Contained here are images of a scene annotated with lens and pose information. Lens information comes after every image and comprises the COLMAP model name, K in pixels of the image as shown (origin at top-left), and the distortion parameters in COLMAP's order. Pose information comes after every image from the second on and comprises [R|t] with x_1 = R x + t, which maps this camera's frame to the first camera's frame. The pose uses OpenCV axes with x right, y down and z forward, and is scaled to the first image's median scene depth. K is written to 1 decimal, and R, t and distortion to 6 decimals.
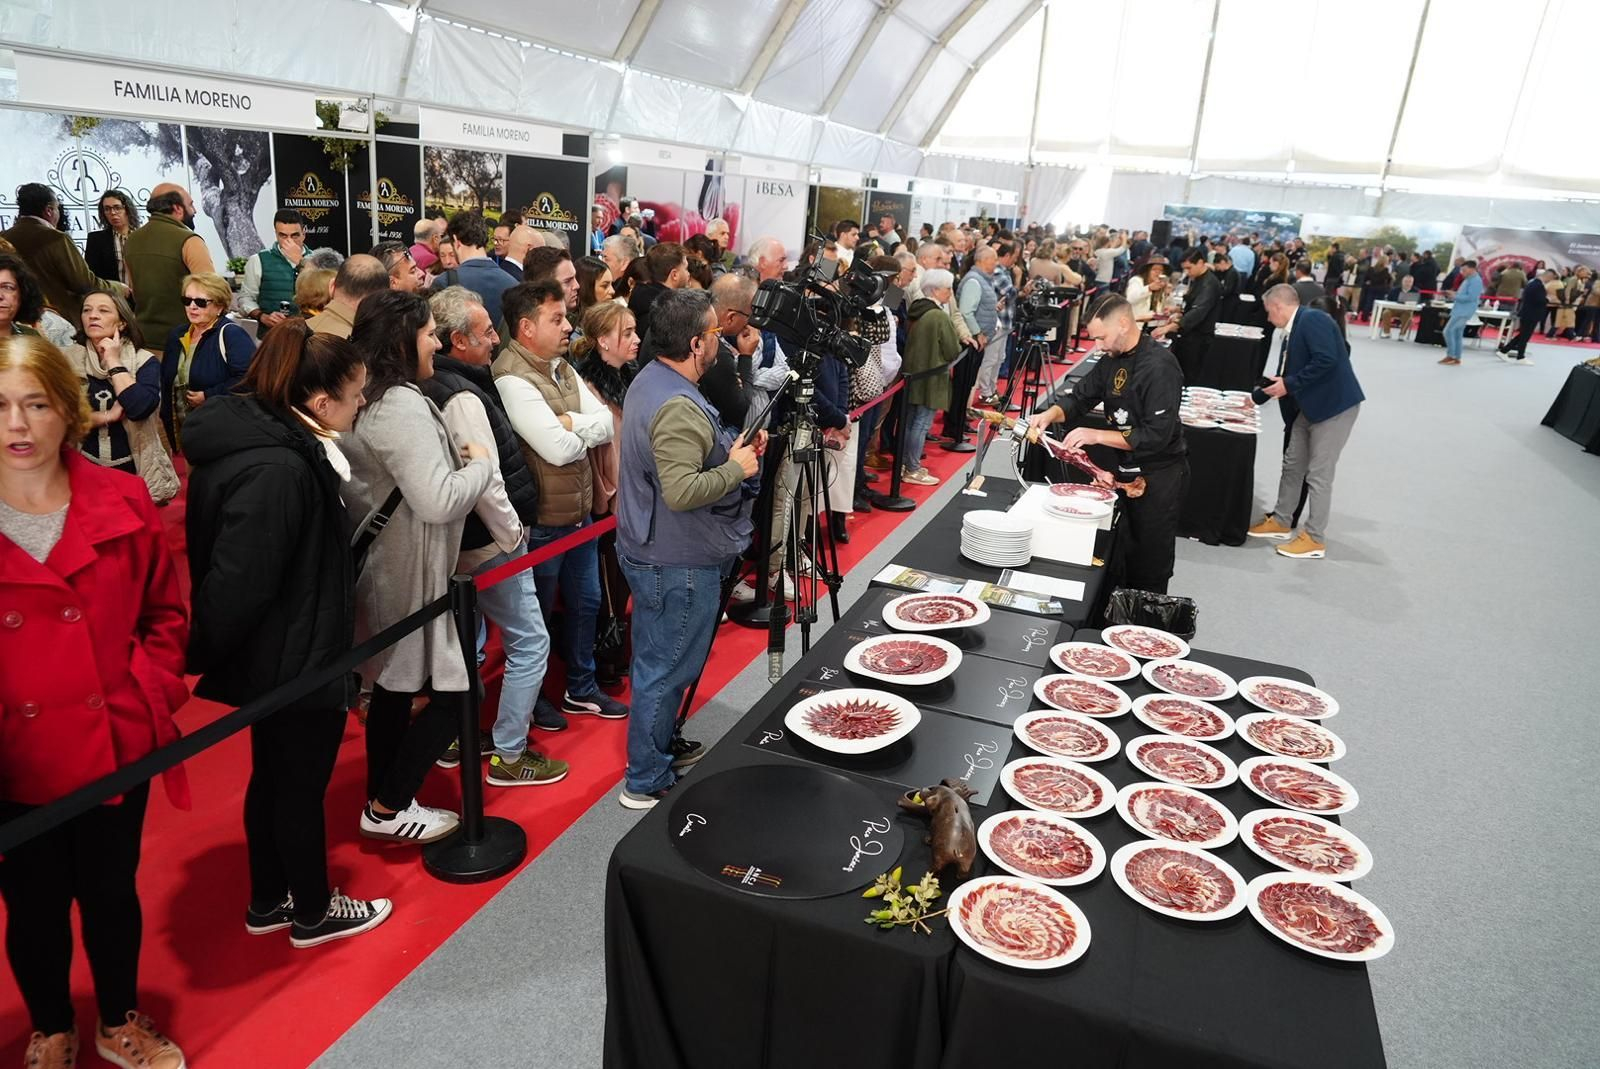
lens RADIAL K [[1065.0, 0, 780.7], [0, 1065.0, 553.2], [0, 0, 1]] dist [-0.049700, 0.041453]
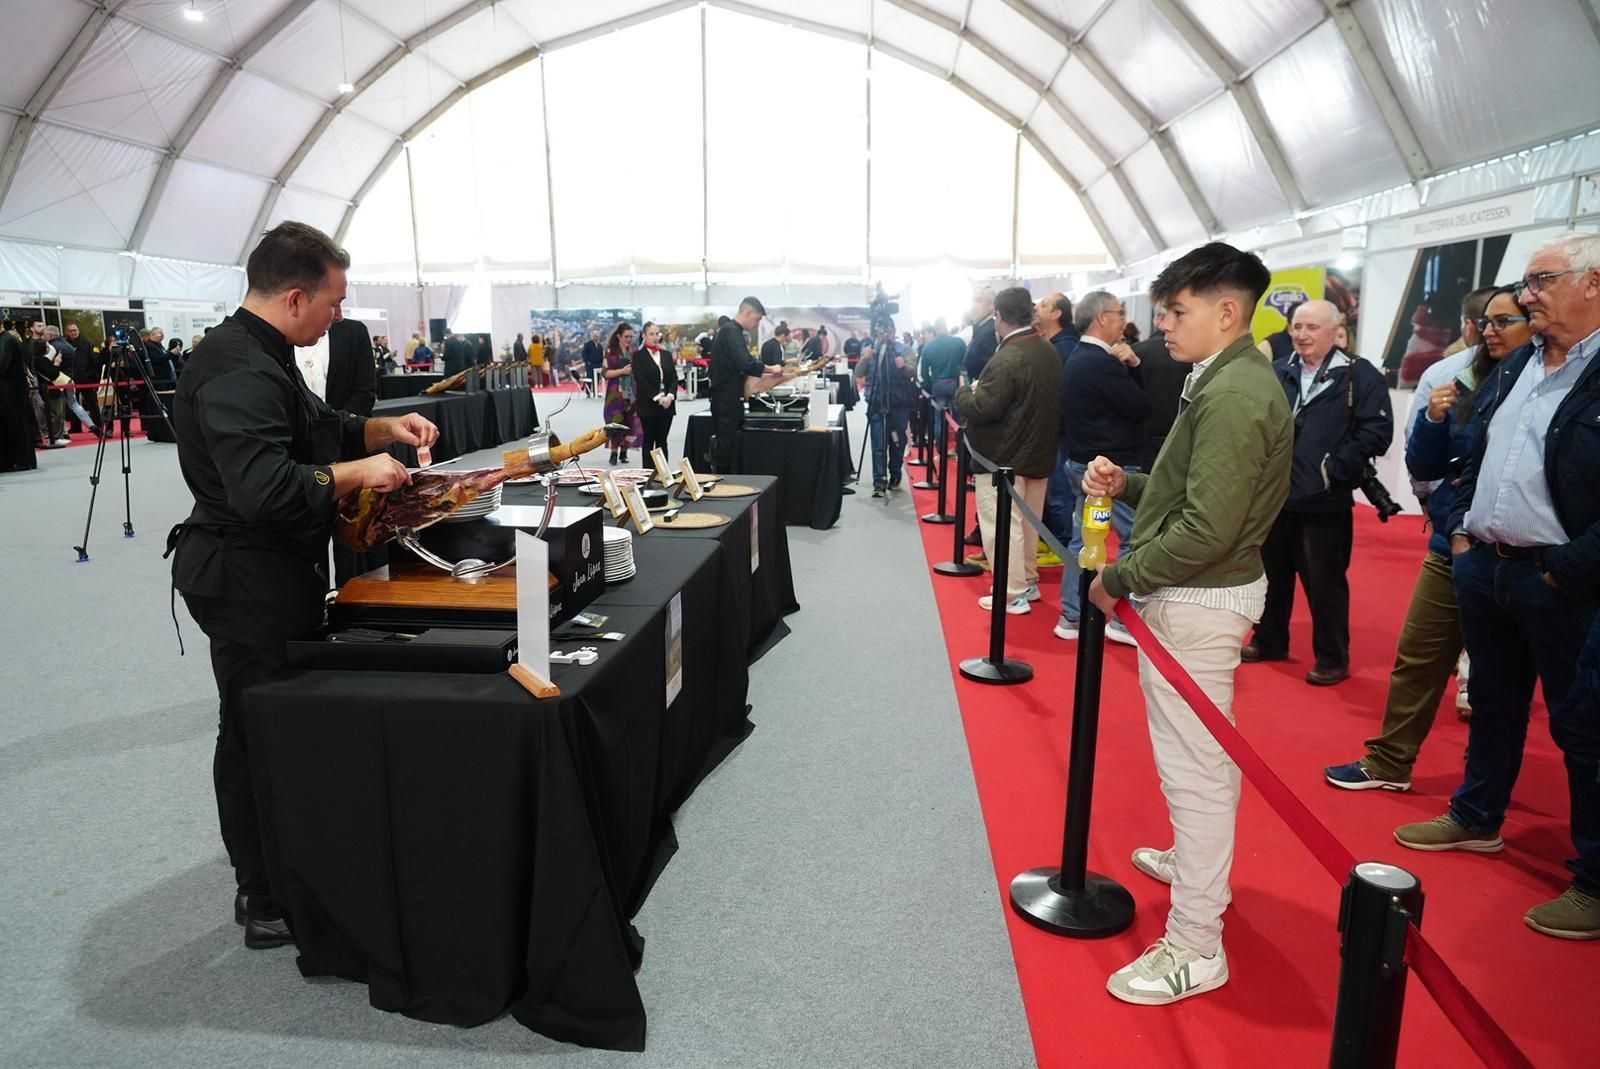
lens RADIAL K [[1065.0, 0, 780.7], [0, 1065.0, 553.2], [0, 0, 1]] dist [-0.049700, 0.041453]
pose [[0.953917, -0.125383, 0.272621, 0.280906], [0.157455, 0.982546, -0.099055, 0.083670], [-0.255443, 0.137415, 0.957009, -0.127227]]
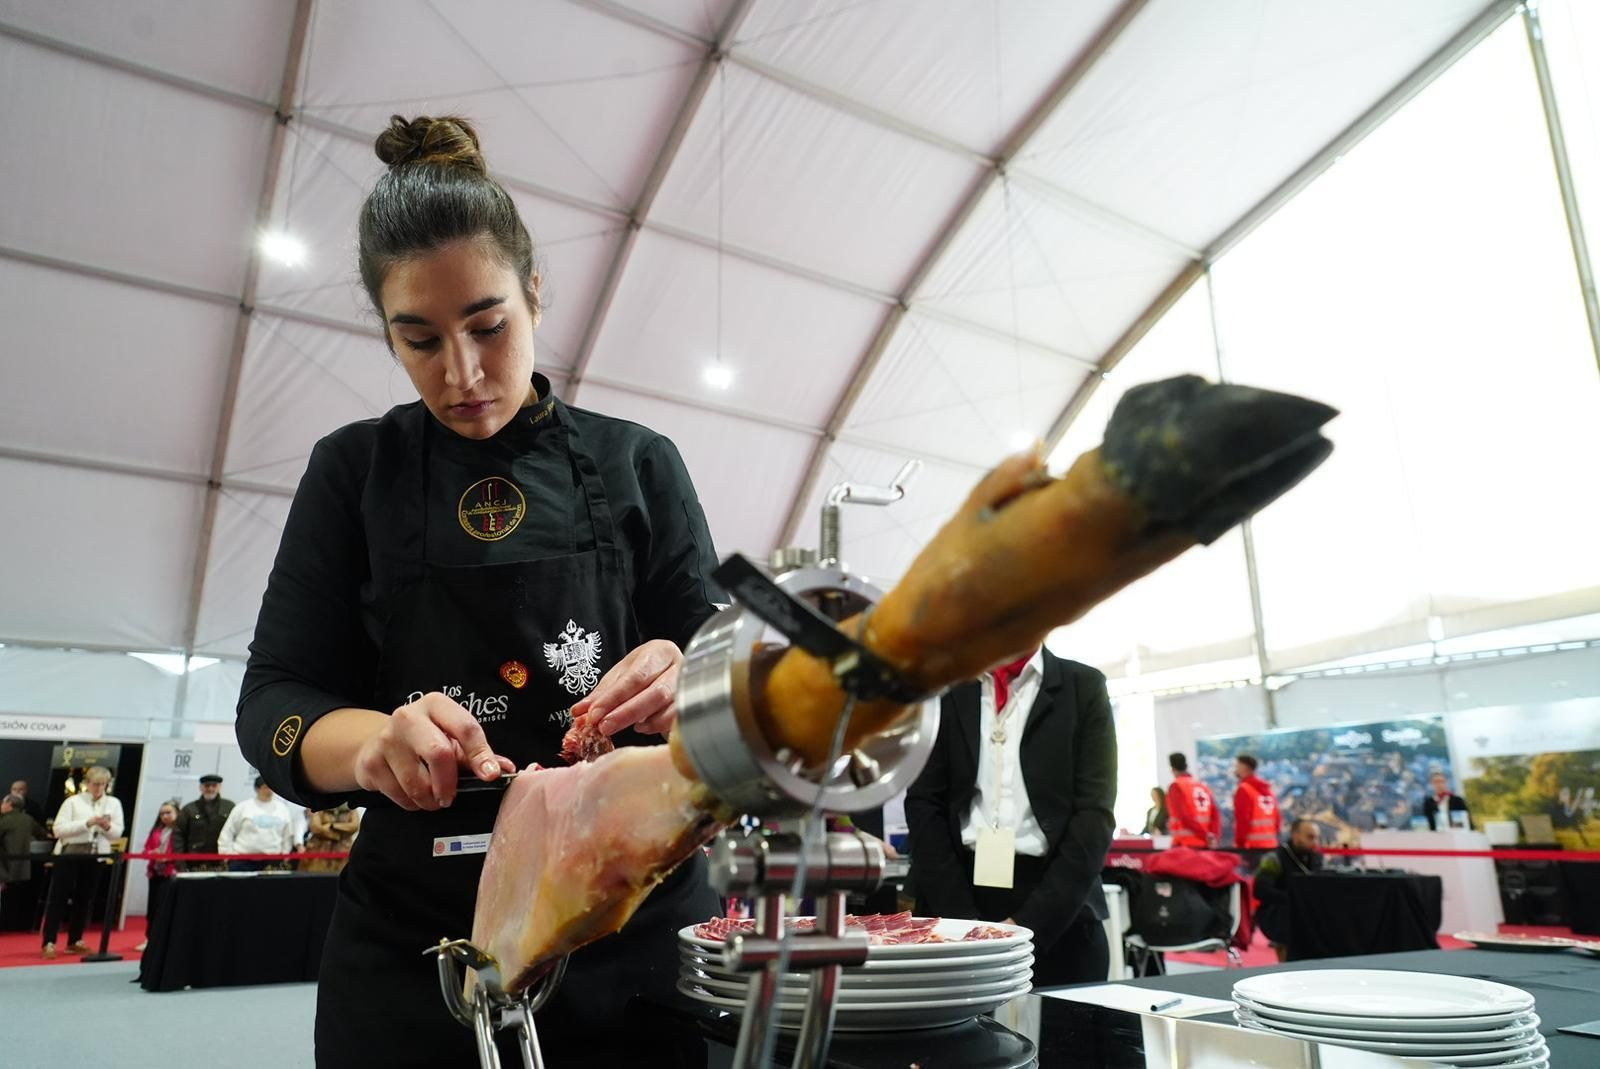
lens RADIAL K [[1065.0, 0, 780.7], [0, 1065.0, 553.2], [0, 0, 1]] dist [-0.049700, 0.041453]
pose [[0.789957, -0.221212, -0.571868, 0.530451], [-0.145611, 0.838294, -0.525414, -0.102185], [0.595622, 0.498325, 0.630006, 0.503439]]
